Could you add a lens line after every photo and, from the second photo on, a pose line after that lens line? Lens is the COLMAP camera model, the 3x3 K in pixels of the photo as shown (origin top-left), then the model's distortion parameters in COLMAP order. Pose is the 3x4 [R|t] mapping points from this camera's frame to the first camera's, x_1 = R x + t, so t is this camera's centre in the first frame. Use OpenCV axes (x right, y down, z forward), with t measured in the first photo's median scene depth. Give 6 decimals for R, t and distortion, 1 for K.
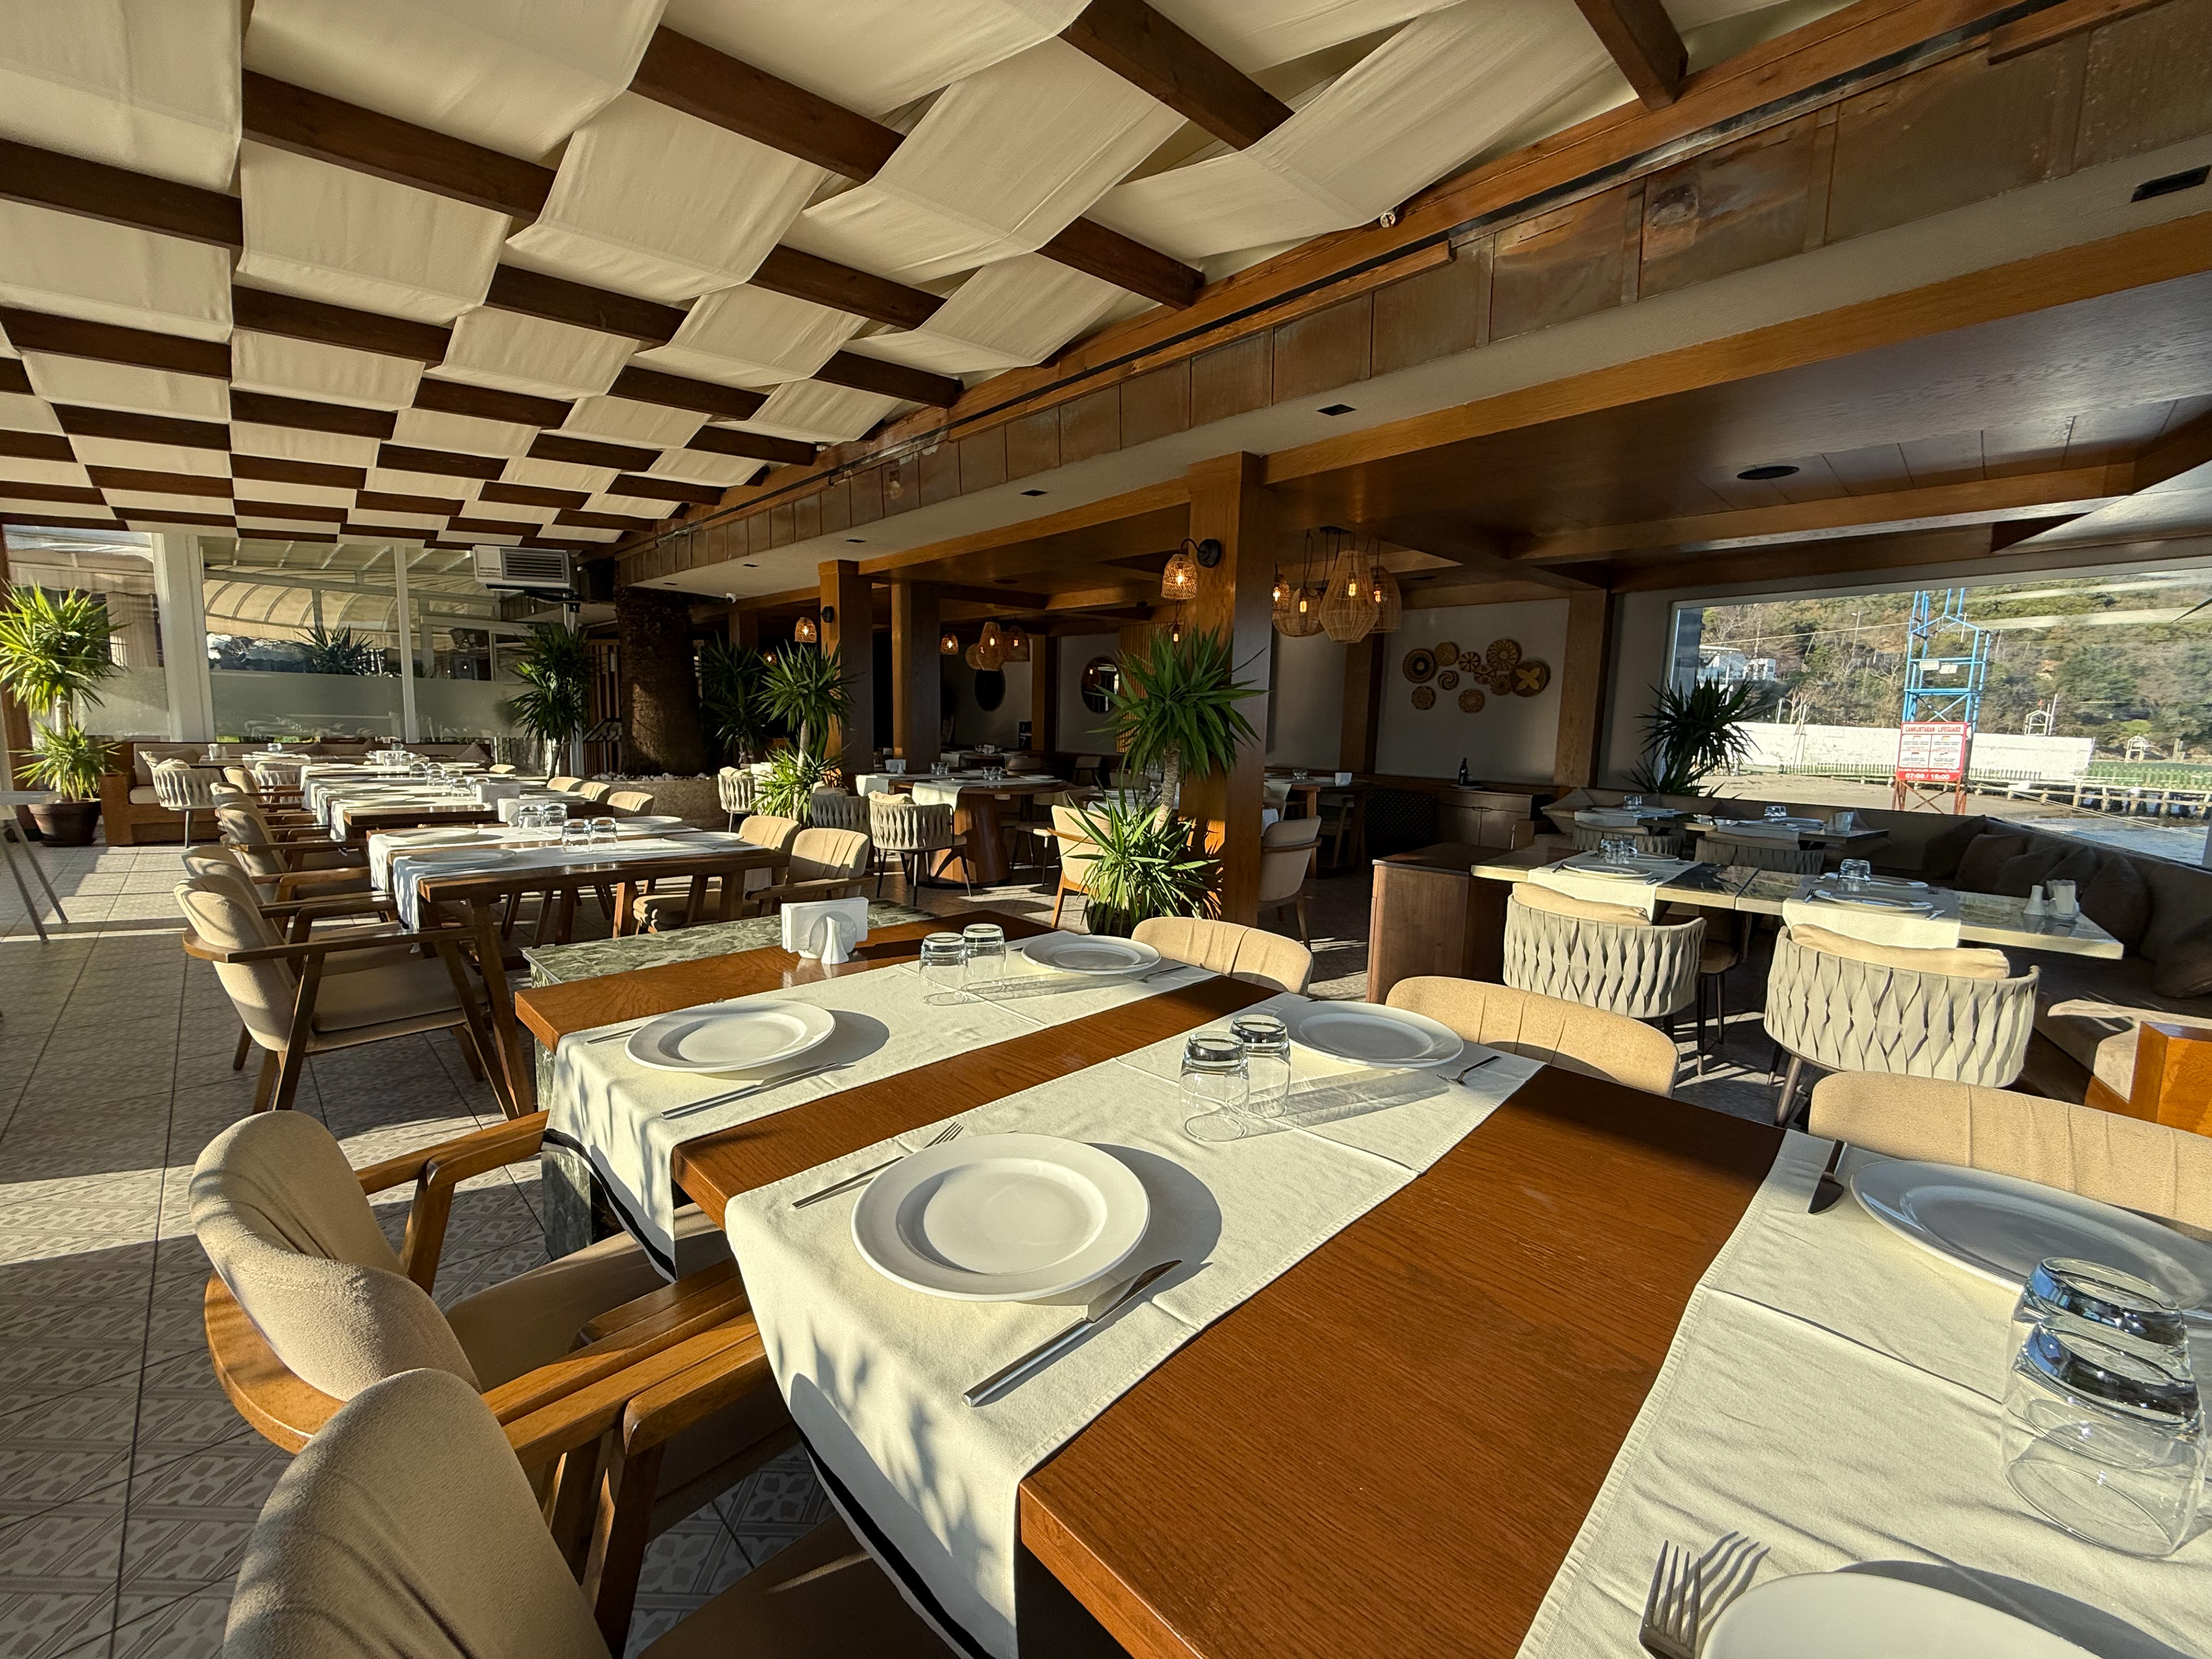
lens RADIAL K [[881.9, 0, 1095.7], [0, 881.9, 830.5], [0, 0, 1]] dist [-0.002796, 0.000272]
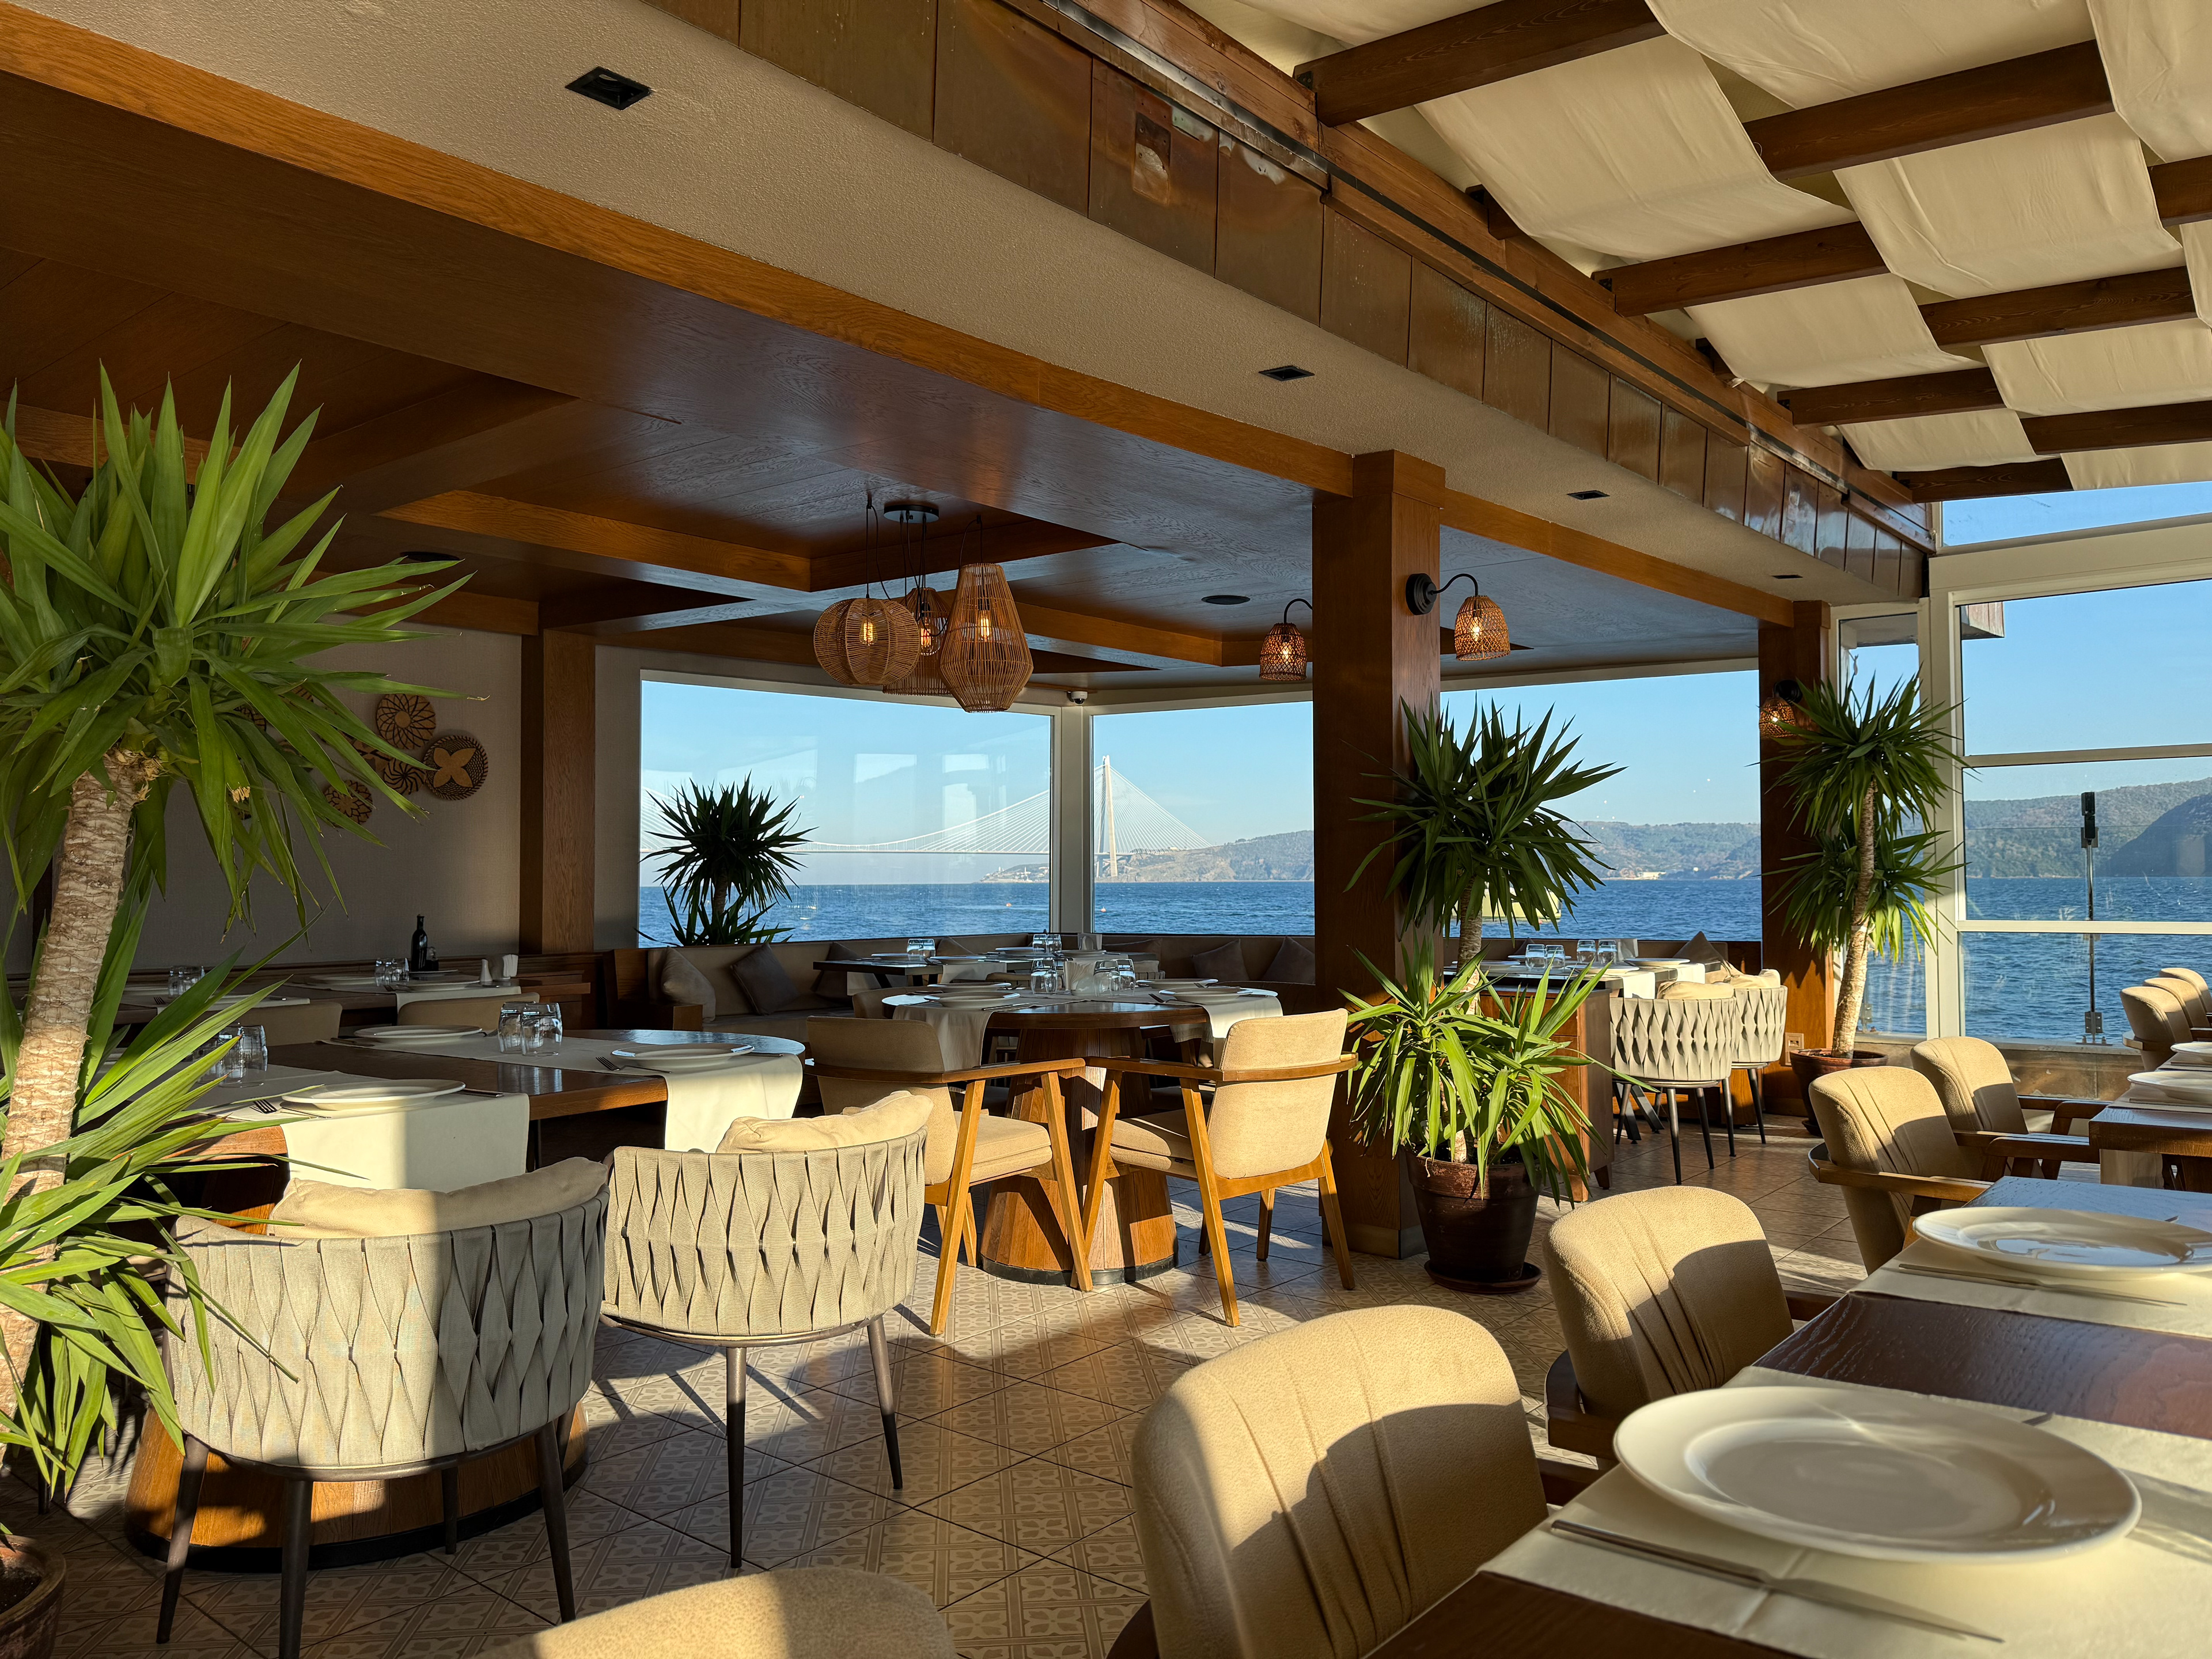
lens RADIAL K [[1548.4, 0, 1106.0], [0, 1548.4, 829.5], [0, 0, 1]] dist [0.091807, -0.128398]
pose [[-0.096775, 0.006561, 0.995285, -0.479234], [0.126097, 0.992001, 0.005722, -0.079987], [-0.987286, 0.126056, -0.096828, 0.638307]]
